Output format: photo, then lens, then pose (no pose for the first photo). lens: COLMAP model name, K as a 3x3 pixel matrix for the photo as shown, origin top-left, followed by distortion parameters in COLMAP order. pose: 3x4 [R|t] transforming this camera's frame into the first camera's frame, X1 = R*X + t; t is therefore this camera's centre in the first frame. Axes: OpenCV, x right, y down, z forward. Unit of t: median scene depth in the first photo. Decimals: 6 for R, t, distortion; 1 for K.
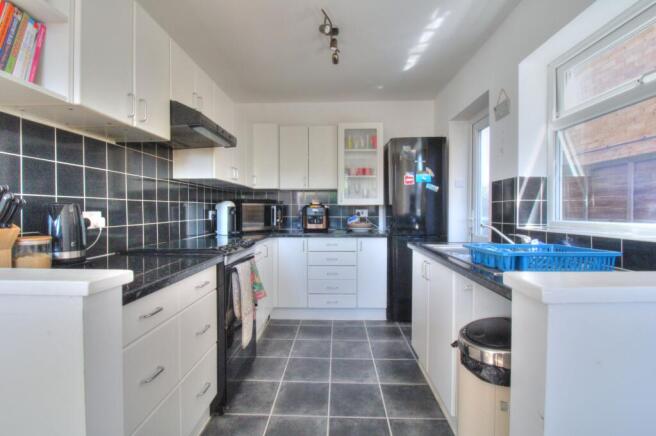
lens RADIAL K [[306.9, 0, 326.2], [0, 306.9, 218.5], [0, 0, 1]] dist [-0.012543, -0.001135]
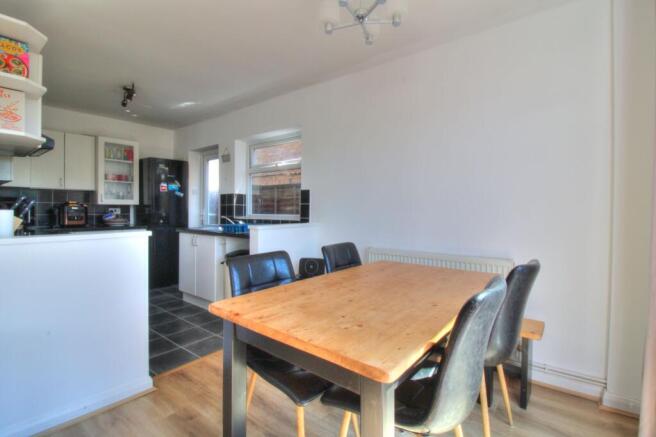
lens RADIAL K [[306.9, 0, 328.0], [0, 306.9, 216.4], [0, 0, 1]] dist [-0.012543, -0.001135]
pose [[0.584657, -0.012817, 0.811179, -0.409603], [0.015233, 0.999872, 0.004819, 0.012098], [-0.811137, 0.009539, 0.584778, -0.431748]]
